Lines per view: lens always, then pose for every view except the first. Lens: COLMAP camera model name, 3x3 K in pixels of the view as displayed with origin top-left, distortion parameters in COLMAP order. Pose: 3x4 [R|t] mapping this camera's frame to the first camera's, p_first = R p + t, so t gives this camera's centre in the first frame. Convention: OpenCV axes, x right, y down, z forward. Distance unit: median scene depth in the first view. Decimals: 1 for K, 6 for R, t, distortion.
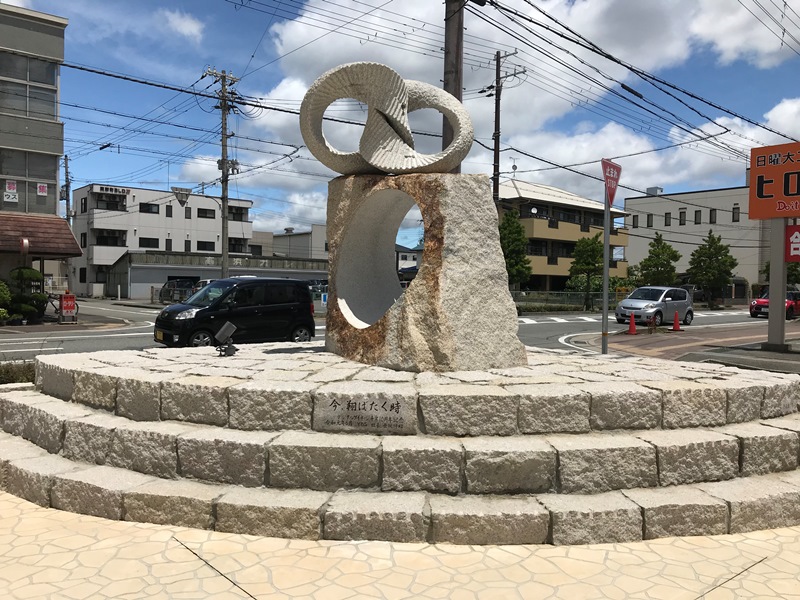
lens RADIAL K [[642.7, 0, 400.0], [0, 642.7, 300.0], [0, 0, 1]] dist [0.045664, -0.060957]
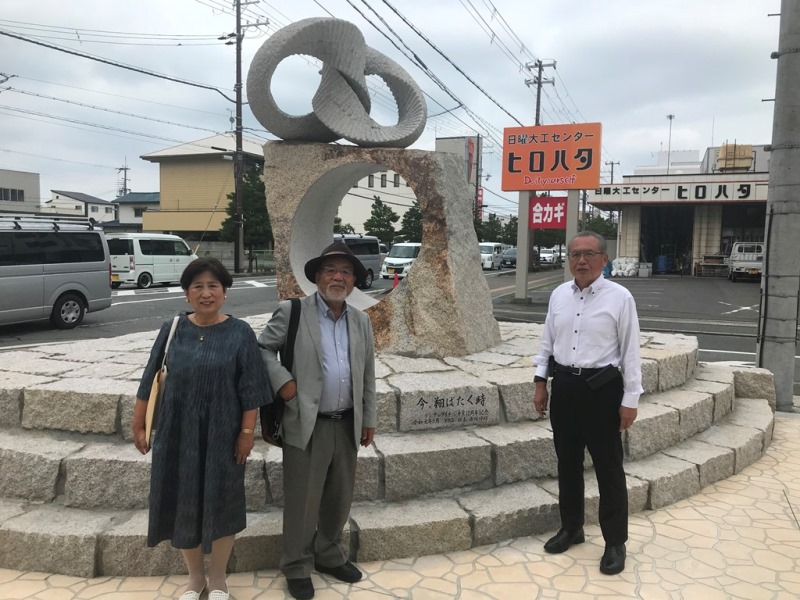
lens RADIAL K [[642.7, 0, 400.0], [0, 642.7, 300.0], [0, 0, 1]] dist [0.045664, -0.060957]
pose [[0.902851, -0.037917, 0.428277, -0.488483], [0.009168, 0.997575, 0.068993, -0.049123], [-0.429855, -0.058364, 0.901010, 0.162995]]
